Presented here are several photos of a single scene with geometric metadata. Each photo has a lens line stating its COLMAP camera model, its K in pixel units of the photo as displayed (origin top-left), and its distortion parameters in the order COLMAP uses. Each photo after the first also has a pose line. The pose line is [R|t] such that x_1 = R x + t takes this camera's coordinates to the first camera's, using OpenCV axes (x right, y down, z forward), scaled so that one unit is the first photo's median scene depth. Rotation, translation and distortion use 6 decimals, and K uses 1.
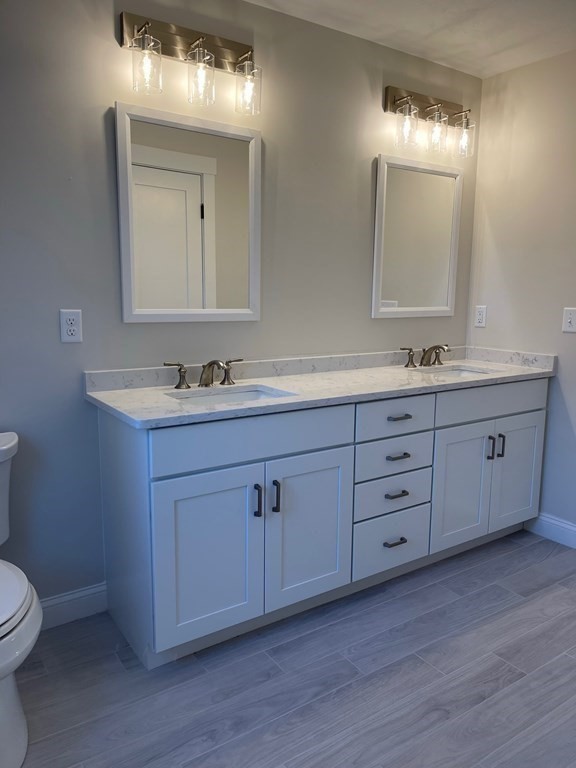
lens RADIAL K [[576.2, 0, 288.0], [0, 576.2, 384.0], [0, 0, 1]] dist [0.045794, -0.072486]
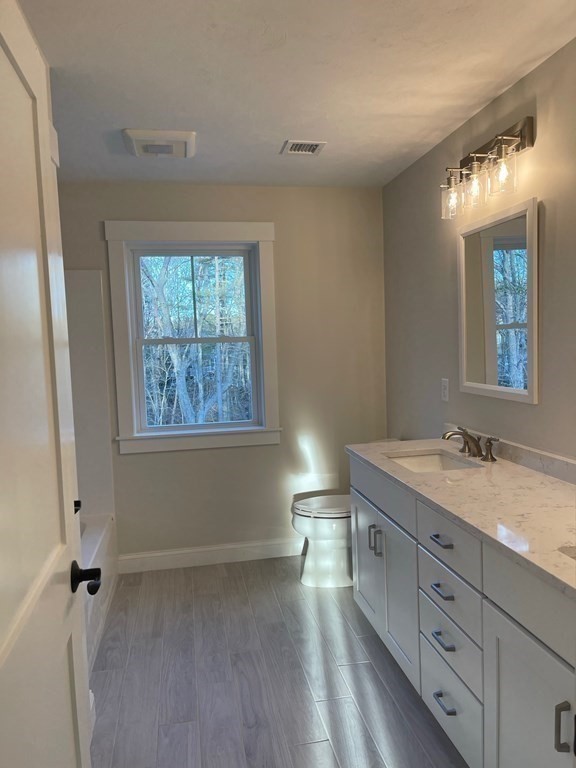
lens RADIAL K [[576.2, 0, 288.0], [0, 576.2, 384.0], [0, 0, 1]] dist [0.045794, -0.072486]
pose [[-0.403981, 0.055339, -0.913092, 1.198340], [-0.129805, 0.984600, 0.117103, -0.255580], [0.905511, 0.165831, -0.390577, 1.320097]]
